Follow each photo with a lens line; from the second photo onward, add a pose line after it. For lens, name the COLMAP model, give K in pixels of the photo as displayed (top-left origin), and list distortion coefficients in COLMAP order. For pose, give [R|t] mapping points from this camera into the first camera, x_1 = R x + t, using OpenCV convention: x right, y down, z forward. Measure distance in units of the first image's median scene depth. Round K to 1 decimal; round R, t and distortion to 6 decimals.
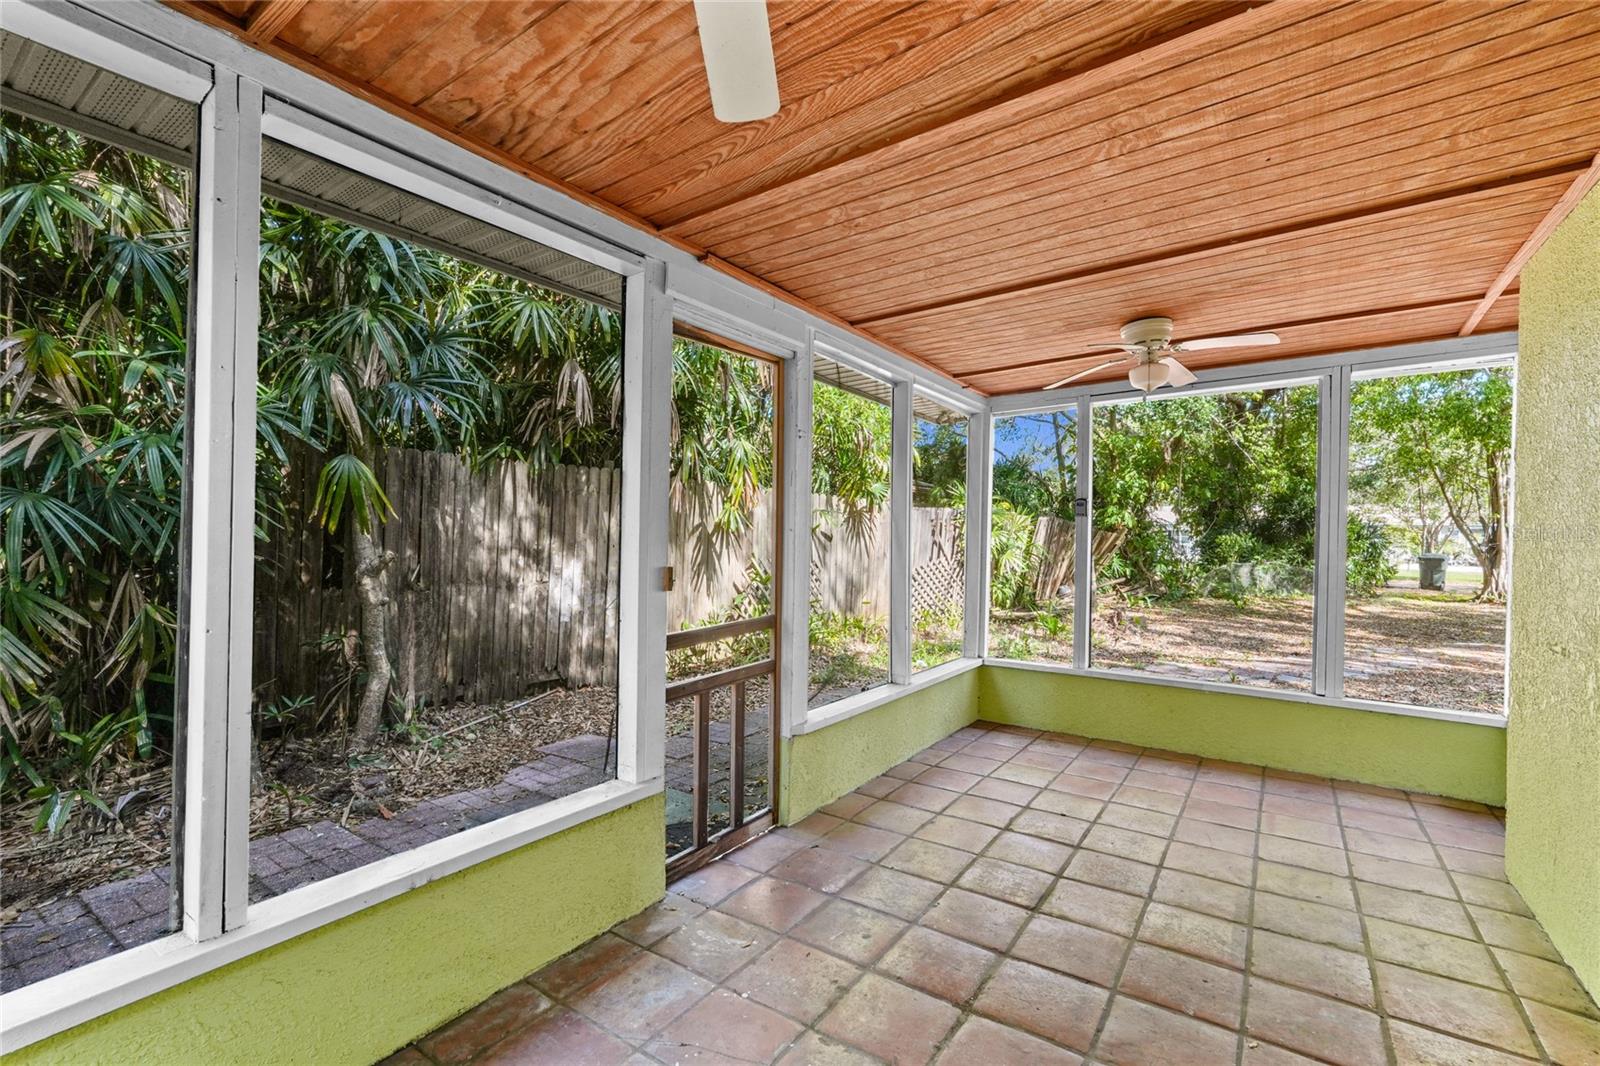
lens RADIAL K [[697.4, 0, 792.2], [0, 697.4, 538.2], [0, 0, 1]] dist [-0.014064, 0.000221]
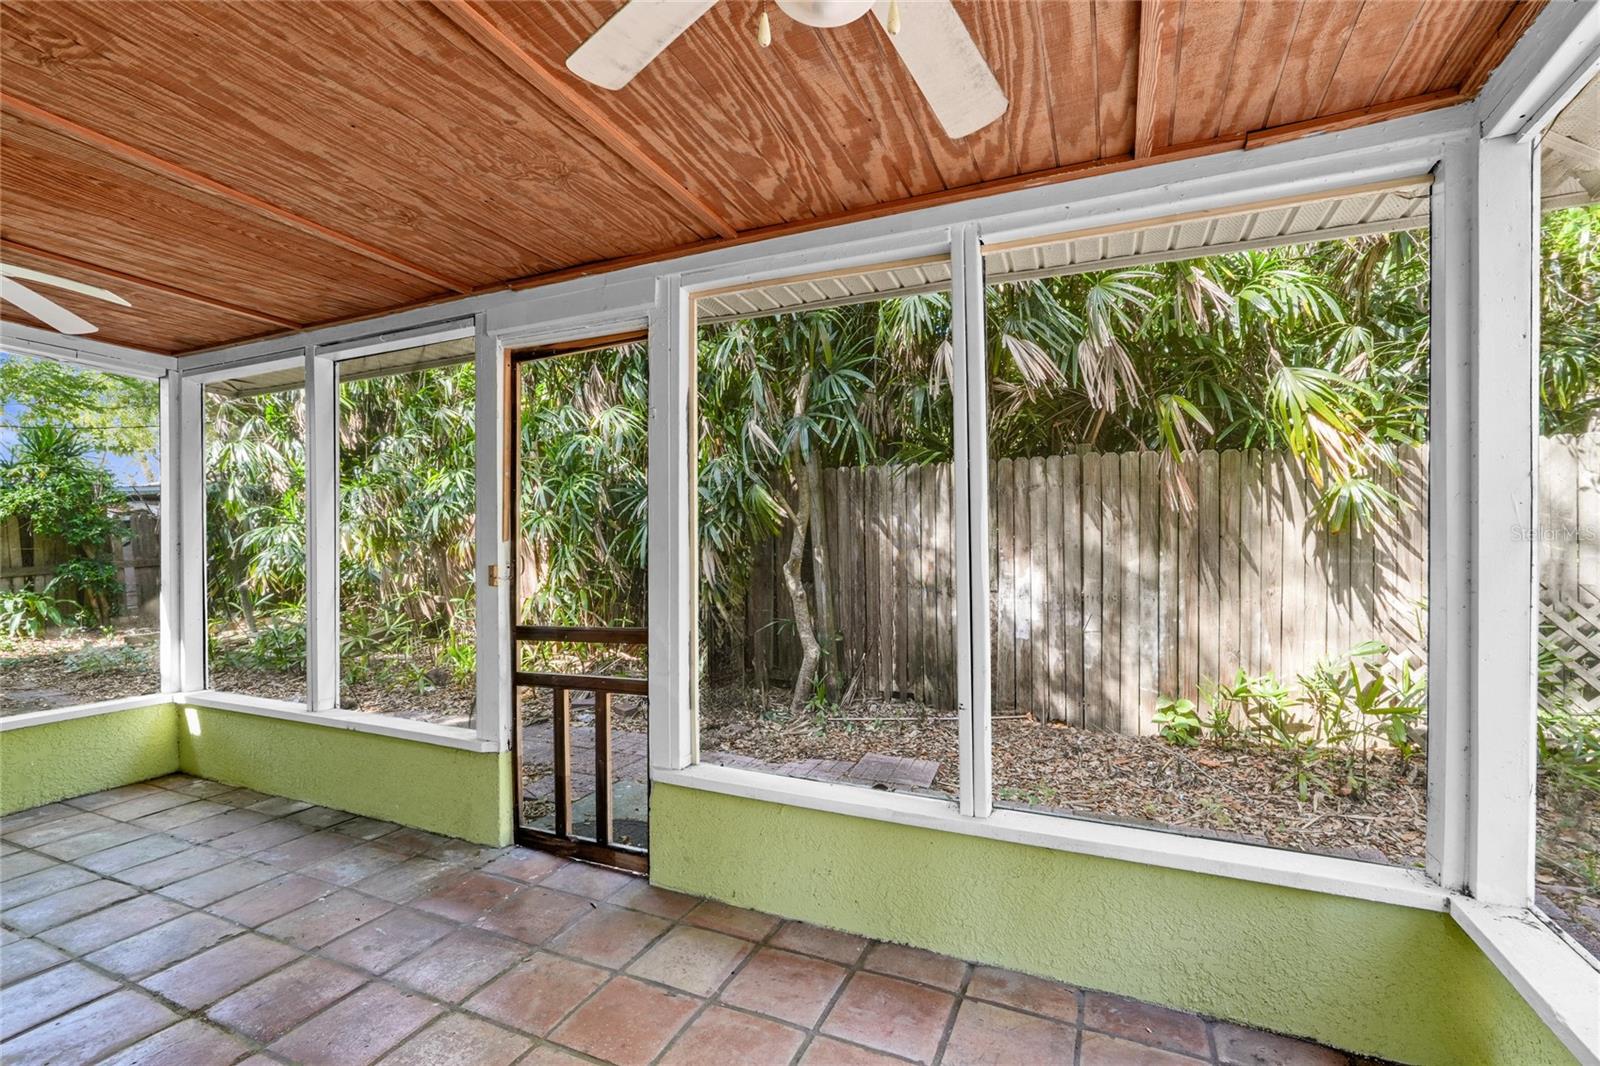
lens RADIAL K [[697.4, 0, 795.9], [0, 697.4, 539.9], [0, 0, 1]] dist [-0.014064, 0.000221]
pose [[0.198350, -0.012215, -0.980055, 0.584428], [0.004133, 0.999924, -0.011626, 0.007314], [0.980123, -0.001744, 0.198385, 0.688969]]
